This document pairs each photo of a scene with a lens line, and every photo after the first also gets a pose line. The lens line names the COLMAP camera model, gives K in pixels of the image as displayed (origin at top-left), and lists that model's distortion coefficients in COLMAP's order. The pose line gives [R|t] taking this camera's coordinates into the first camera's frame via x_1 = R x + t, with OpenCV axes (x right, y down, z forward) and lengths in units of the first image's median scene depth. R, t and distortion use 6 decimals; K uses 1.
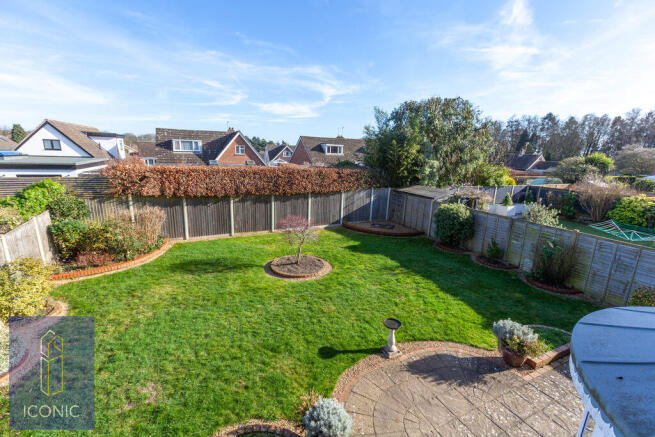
lens RADIAL K [[304.9, 0, 327.6], [0, 304.9, 218.8], [0, 0, 1]] dist [-0.005356, -0.000112]
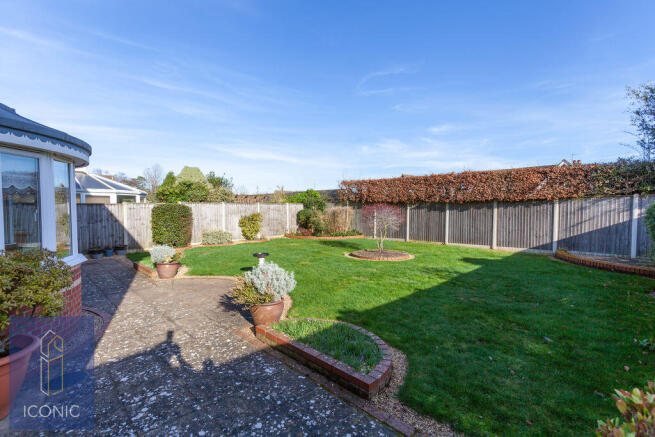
lens RADIAL K [[304.9, 0, 325.7], [0, 304.9, 216.9], [0, 0, 1]] dist [-0.005356, -0.000112]
pose [[0.370666, 0.068013, -0.926273, 0.455489], [-0.092747, 0.995041, 0.035948, -0.032969], [0.924124, 0.072584, 0.375135, 0.329224]]
